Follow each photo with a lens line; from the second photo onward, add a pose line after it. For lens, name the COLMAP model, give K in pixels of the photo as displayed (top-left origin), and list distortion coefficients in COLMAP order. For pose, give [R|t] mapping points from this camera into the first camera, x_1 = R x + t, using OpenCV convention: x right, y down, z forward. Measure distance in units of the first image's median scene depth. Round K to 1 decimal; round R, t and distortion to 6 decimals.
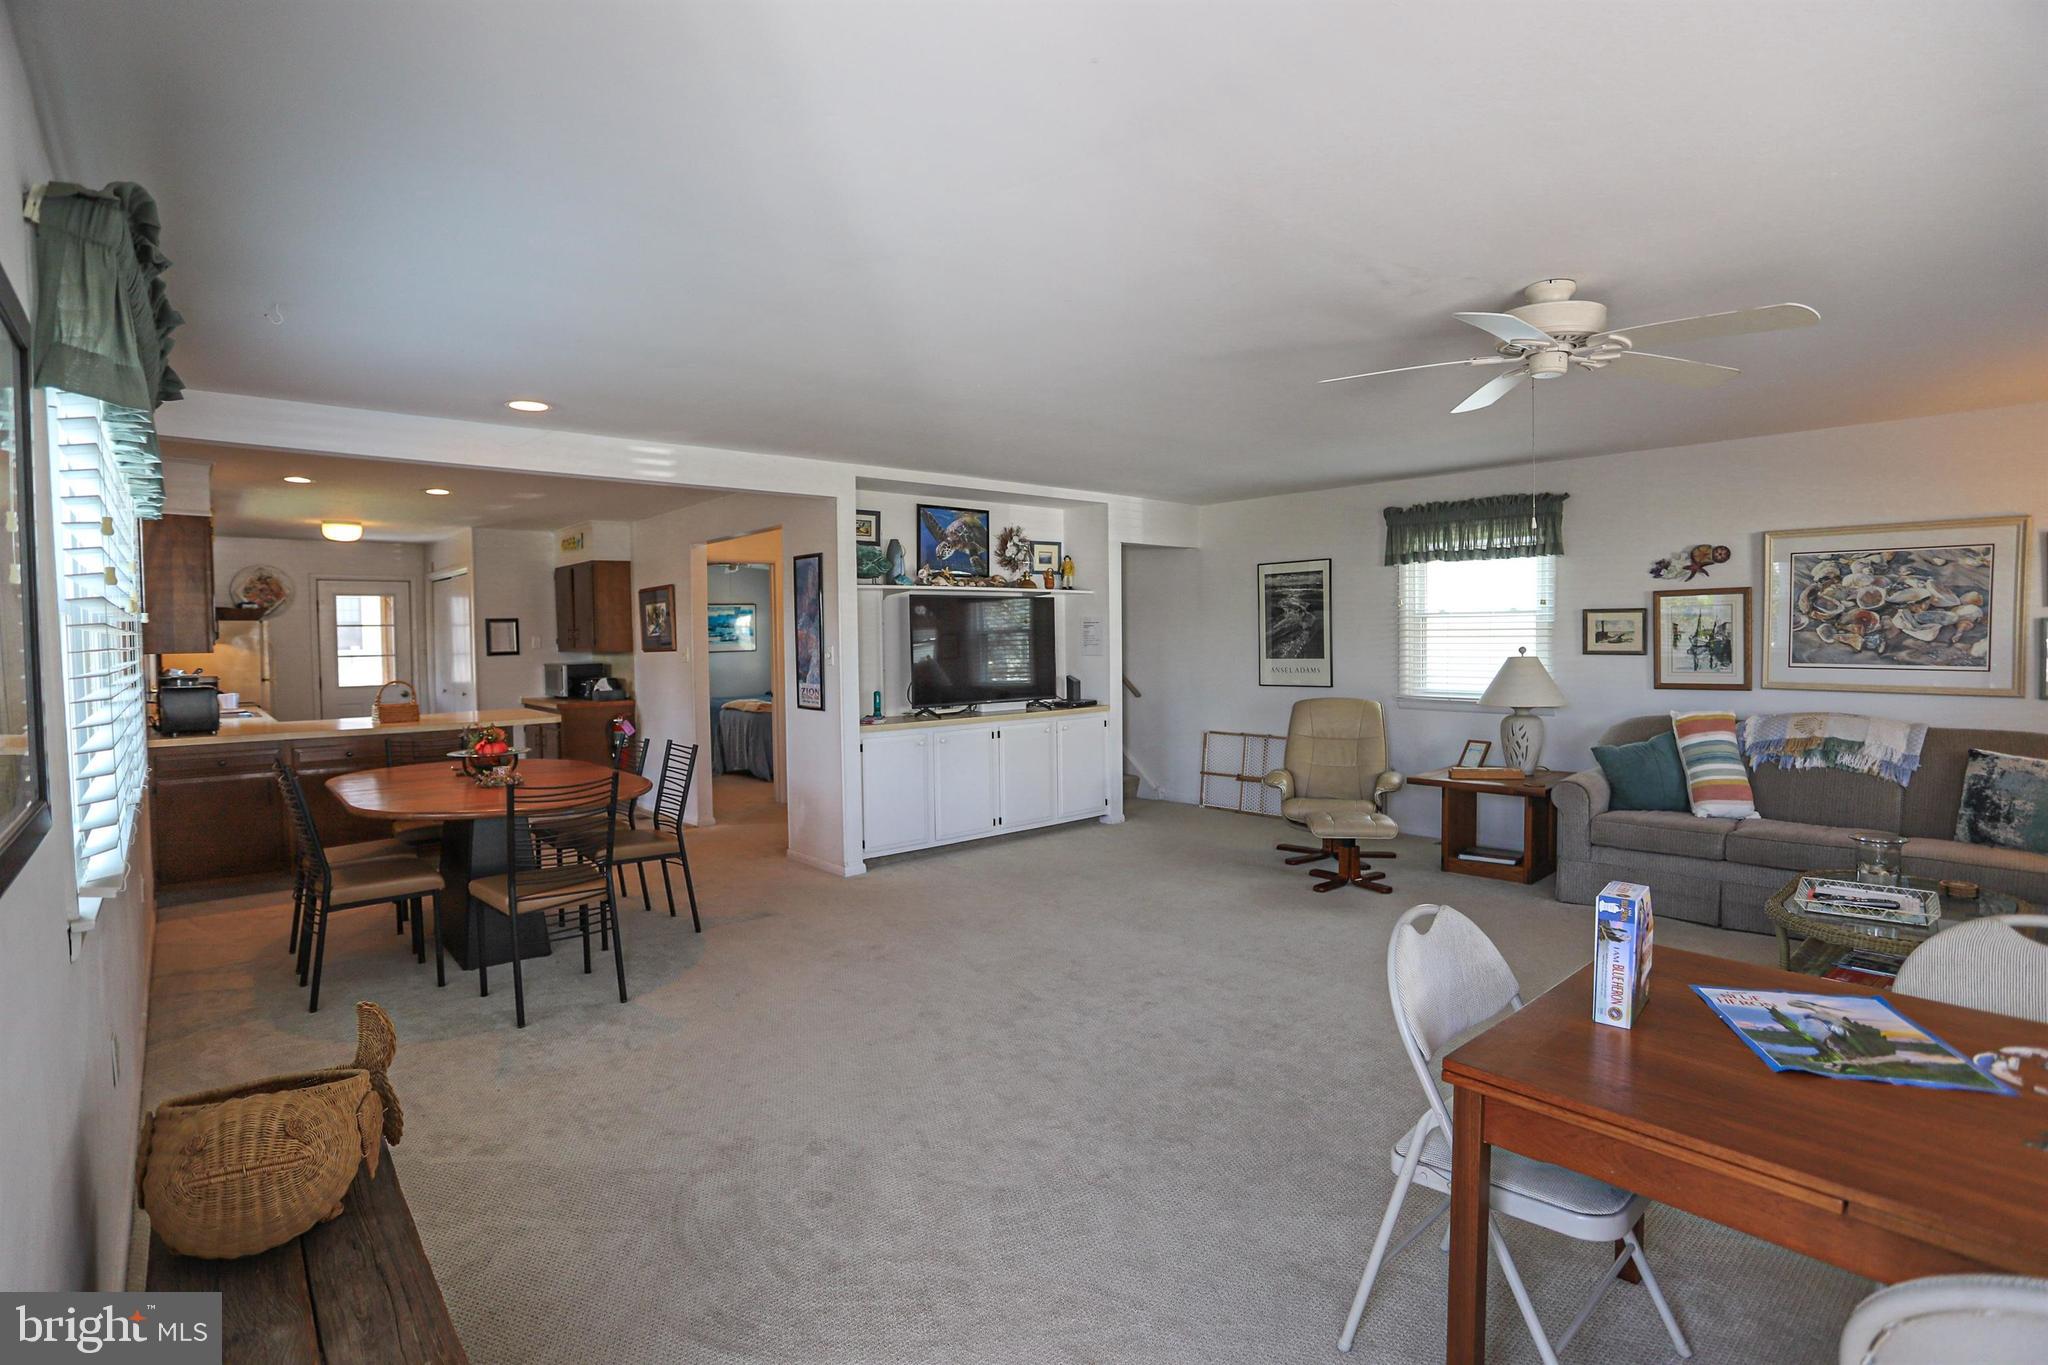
lens RADIAL K [[993.9, 0, 1029.4], [0, 993.9, 675.2], [0, 0, 1]] dist [-0.060036, 0.015333]
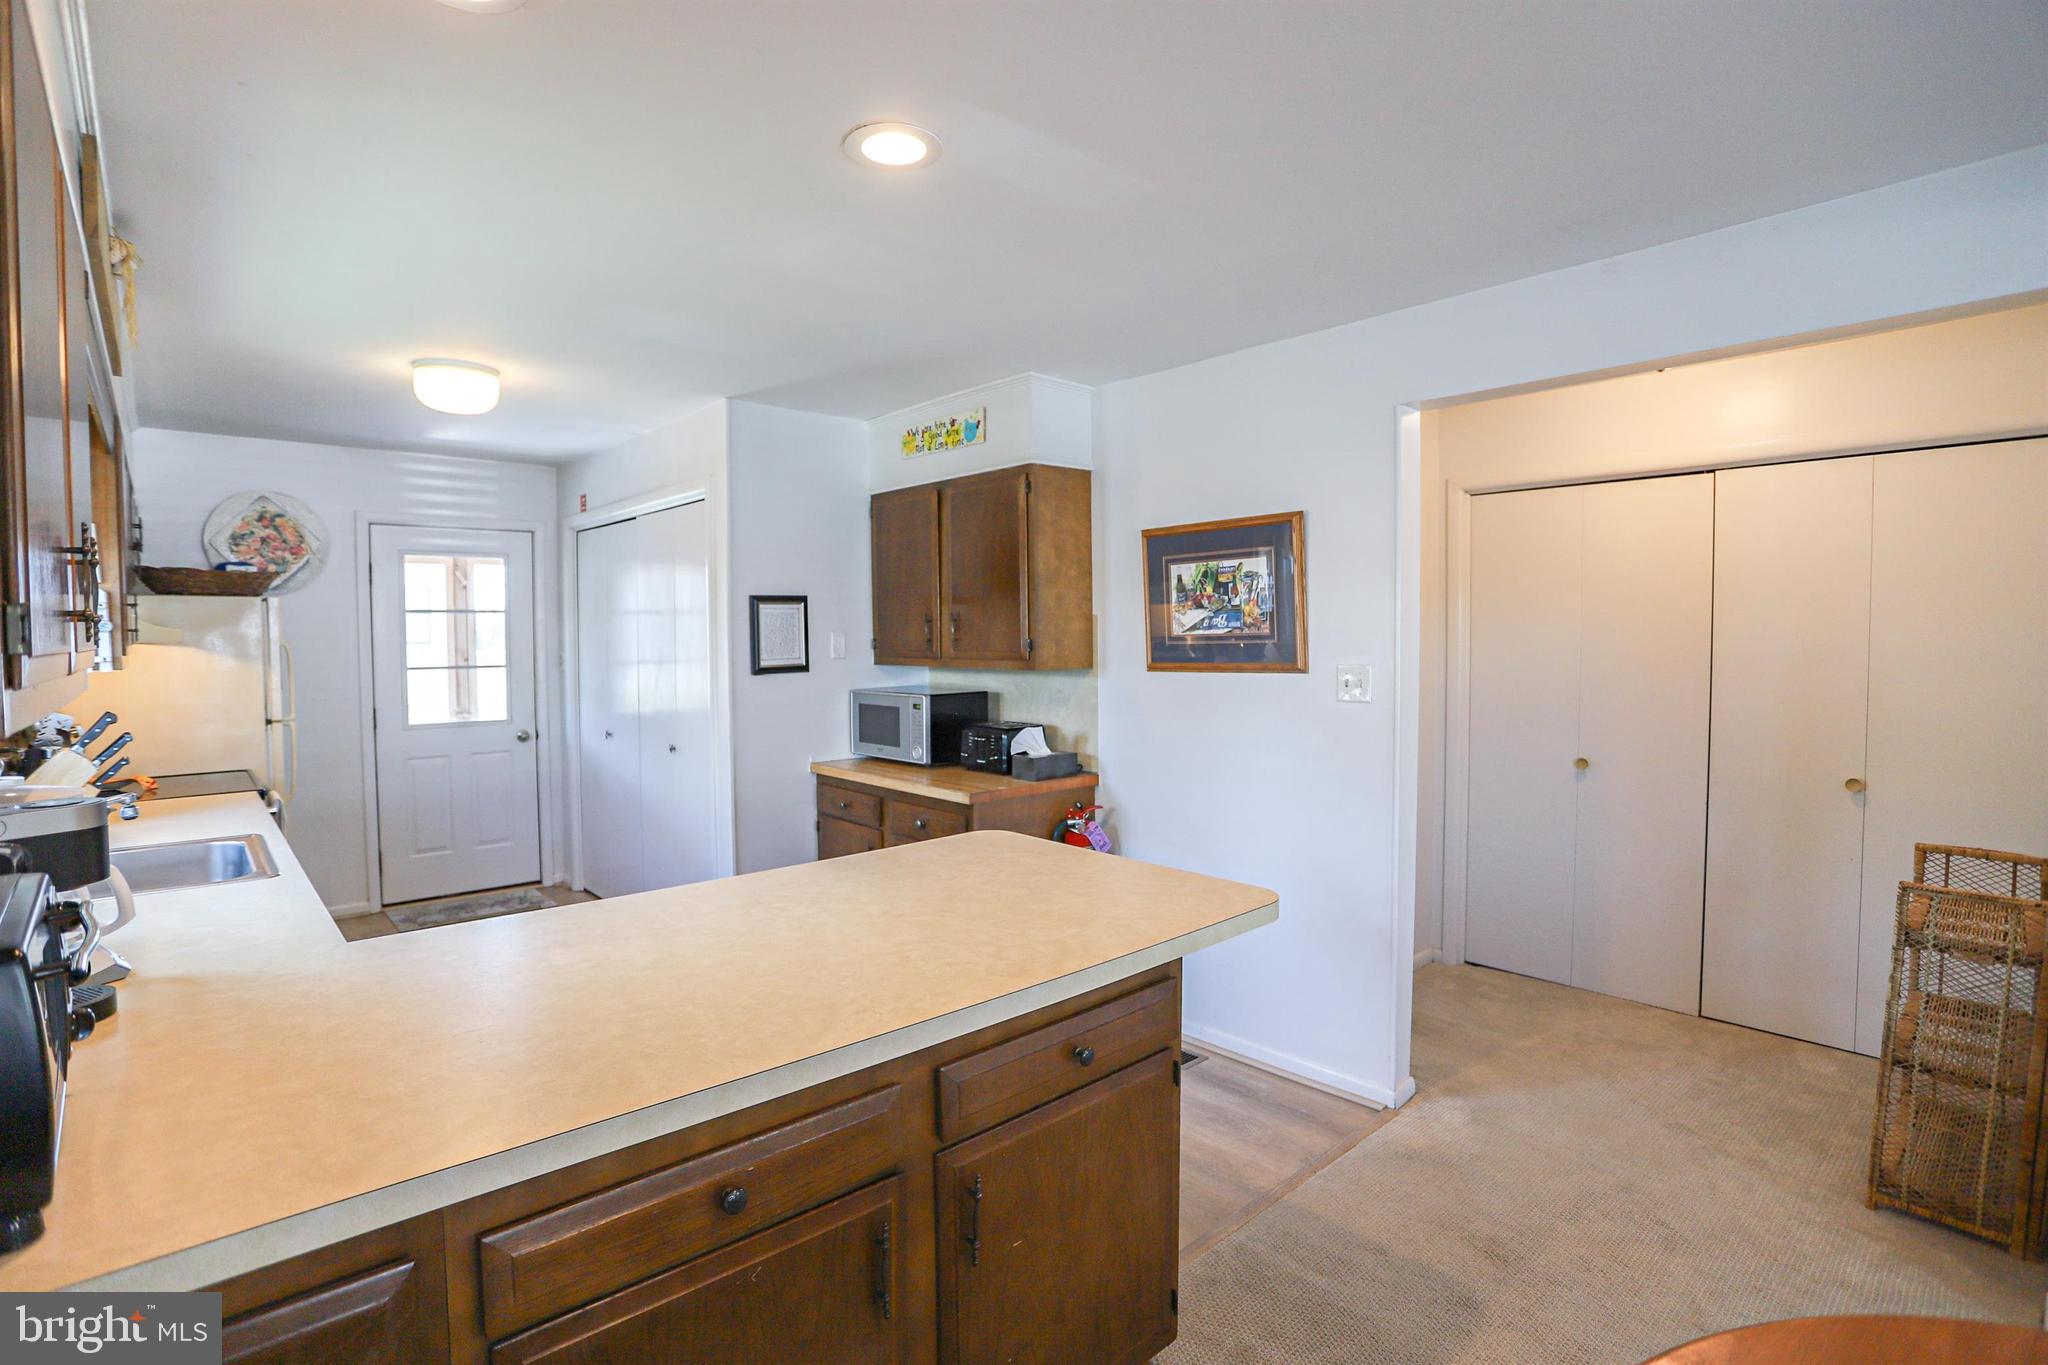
lens RADIAL K [[993.9, 0, 1018.1], [0, 993.9, 675.2], [0, 0, 1]] dist [-0.060036, 0.015333]
pose [[0.999963, 0.004134, -0.007584, -0.308480], [-0.004098, 0.999980, 0.004772, -0.016398], [0.007603, -0.004741, 0.999960, 0.384722]]
